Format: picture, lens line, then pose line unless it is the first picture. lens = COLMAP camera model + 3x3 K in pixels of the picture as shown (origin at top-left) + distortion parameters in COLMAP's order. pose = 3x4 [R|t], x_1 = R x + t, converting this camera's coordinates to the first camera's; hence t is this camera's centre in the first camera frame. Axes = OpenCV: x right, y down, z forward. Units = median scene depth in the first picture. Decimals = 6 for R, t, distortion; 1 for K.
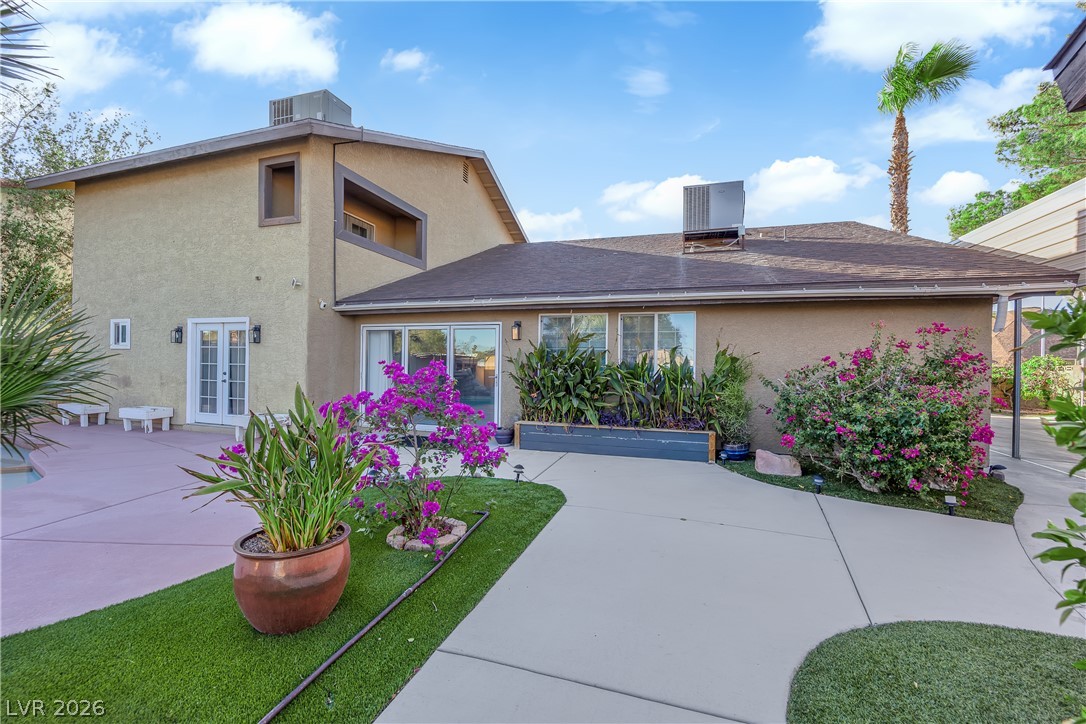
lens RADIAL K [[452.0, 0, 535.0], [0, 452.0, 365.9], [0, 0, 1]] dist [-0.002718, -0.000355]
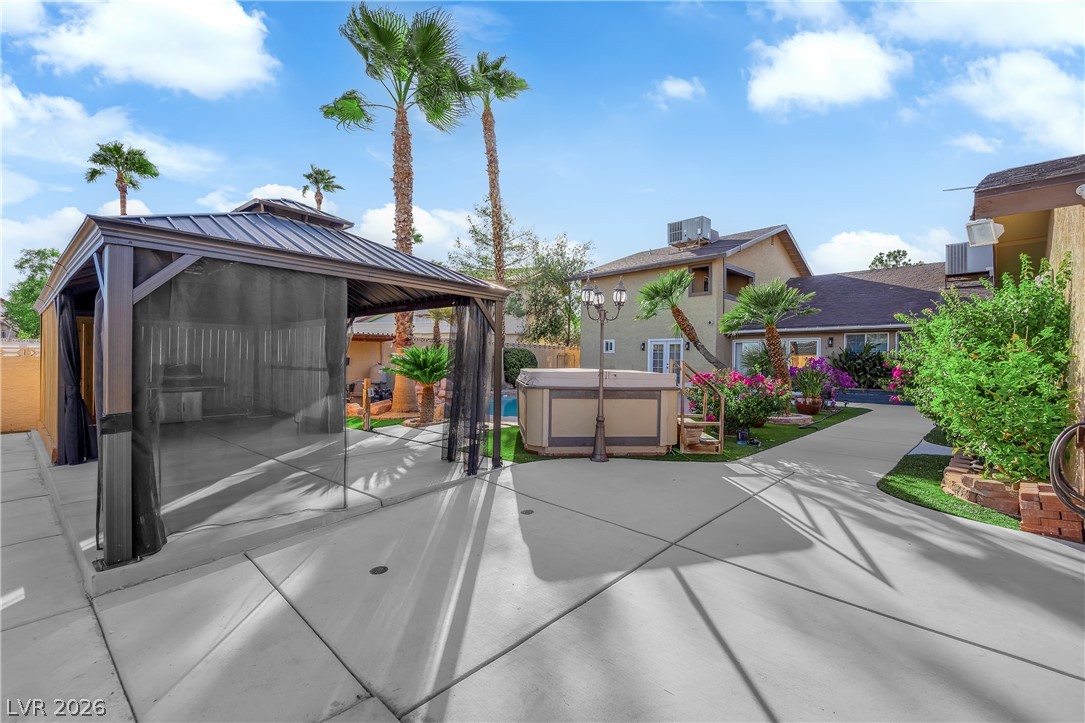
lens RADIAL K [[451.6, 0, 542.2], [0, 451.6, 363.6], [0, 0, 1]] dist [-0.002718, -0.000355]
pose [[0.893126, 0.000931, -0.449806, -0.246416], [-0.002933, 0.999989, -0.003753, 0.022197], [0.449798, 0.004671, 0.893118, -1.159306]]
